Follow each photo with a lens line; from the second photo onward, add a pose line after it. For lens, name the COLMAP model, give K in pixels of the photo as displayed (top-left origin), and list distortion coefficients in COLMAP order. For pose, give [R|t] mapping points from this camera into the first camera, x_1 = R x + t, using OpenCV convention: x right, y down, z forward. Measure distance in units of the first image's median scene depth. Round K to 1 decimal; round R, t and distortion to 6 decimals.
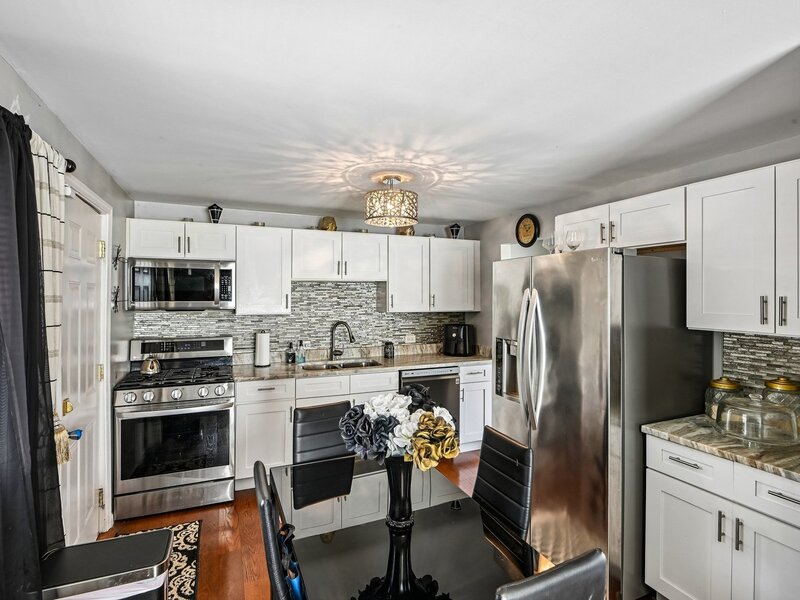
lens RADIAL K [[404.1, 0, 384.5], [0, 404.1, 296.4], [0, 0, 1]] dist [-0.011860, -0.002314]
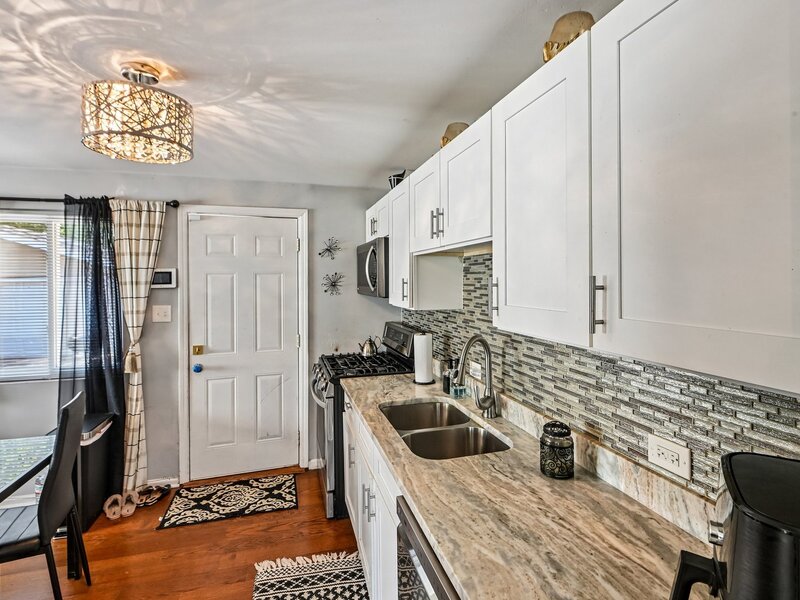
lens RADIAL K [[404.1, 0, 402.5], [0, 404.1, 280.9], [0, 0, 1]] dist [-0.011860, -0.002314]
pose [[-0.088627, 0.004186, -0.996056, 0.513837], [0.001840, 0.999990, 0.004039, -0.006310], [0.996063, -0.001475, -0.088634, 1.353401]]
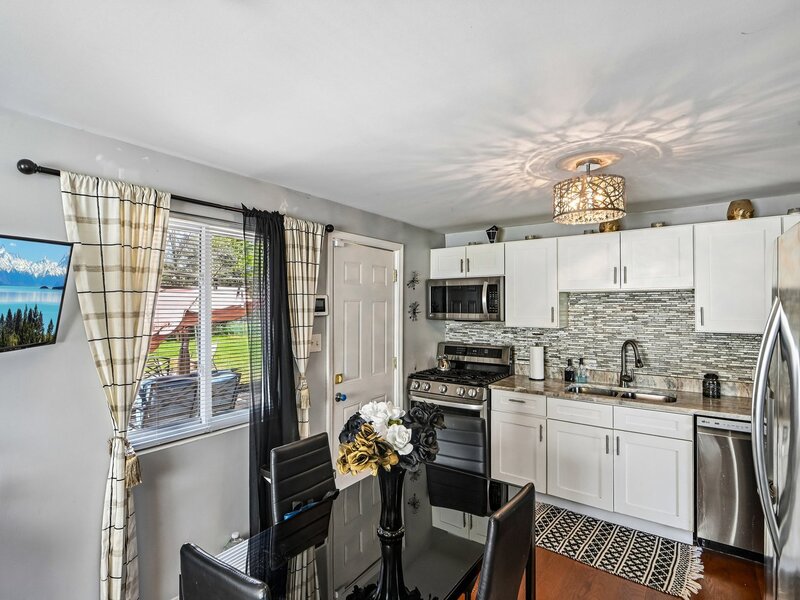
lens RADIAL K [[404.1, 0, 401.4], [0, 404.1, 303.4], [0, 0, 1]] dist [-0.011860, -0.002314]
pose [[0.524759, -0.009961, -0.851193, 0.482065], [-0.001426, 0.999920, -0.012580, -0.002079], [0.851250, 0.007816, 0.524703, 0.253861]]
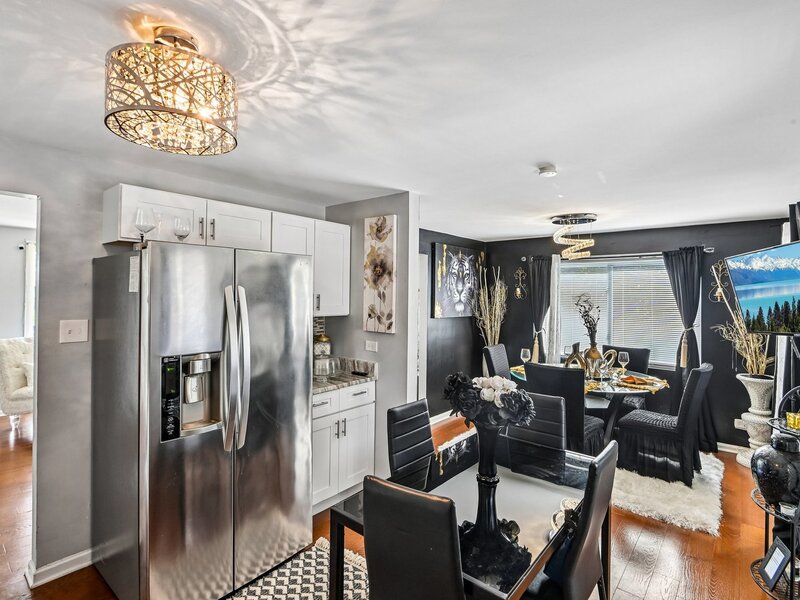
lens RADIAL K [[404.1, 0, 407.7], [0, 404.1, 295.4], [0, 0, 1]] dist [-0.011860, -0.002314]
pose [[-0.478633, -0.011895, 0.877935, -0.491144], [-0.009250, 0.999921, 0.008504, -0.008863], [-0.877967, -0.004051, -0.478705, 0.948462]]
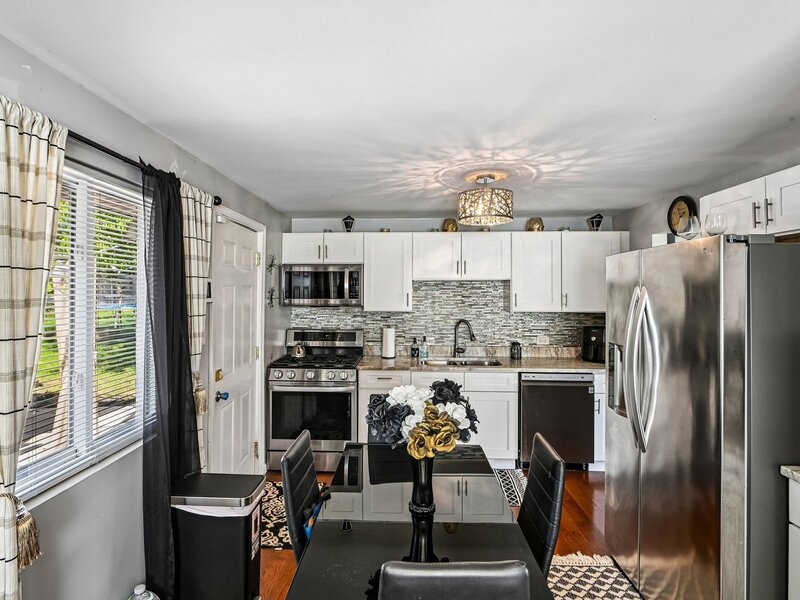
lens RADIAL K [[404.1, 0, 383.3], [0, 404.1, 293.9], [0, 0, 1]] dist [-0.011860, -0.002314]
pose [[0.901561, 0.001575, -0.432649, 0.212603], [-0.002317, 0.999997, -0.001189, -0.002213], [0.432646, 0.002075, 0.901561, -0.005247]]
